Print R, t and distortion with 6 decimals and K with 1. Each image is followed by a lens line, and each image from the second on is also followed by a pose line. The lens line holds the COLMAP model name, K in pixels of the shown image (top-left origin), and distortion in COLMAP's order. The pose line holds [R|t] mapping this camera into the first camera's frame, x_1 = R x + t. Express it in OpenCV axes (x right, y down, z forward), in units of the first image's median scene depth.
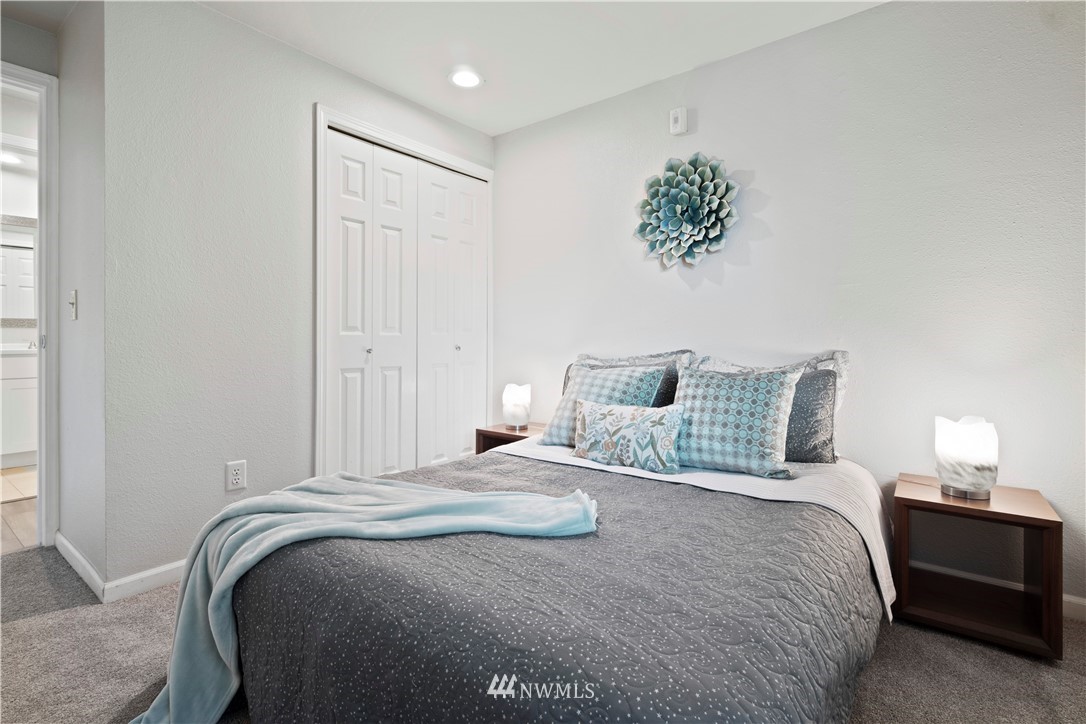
lens RADIAL K [[520.5, 0, 539.8], [0, 520.5, 329.6], [0, 0, 1]] dist [0.001790, 0.000295]
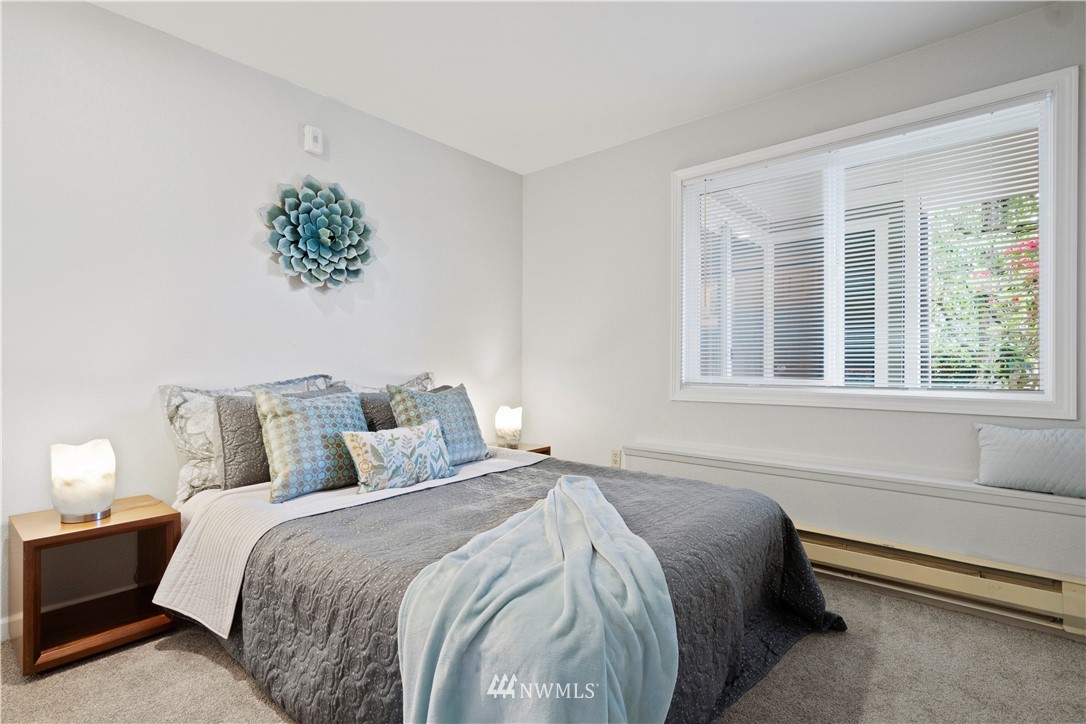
lens RADIAL K [[512.1, 0, 537.5], [0, 512.1, 357.2], [0, 0, 1]] dist [-0.001088, -0.000519]
pose [[0.047336, 0.010960, 0.998819, -0.703328], [-0.021601, 0.999717, -0.009946, 0.006045], [-0.998645, -0.021104, 0.047559, 0.560441]]
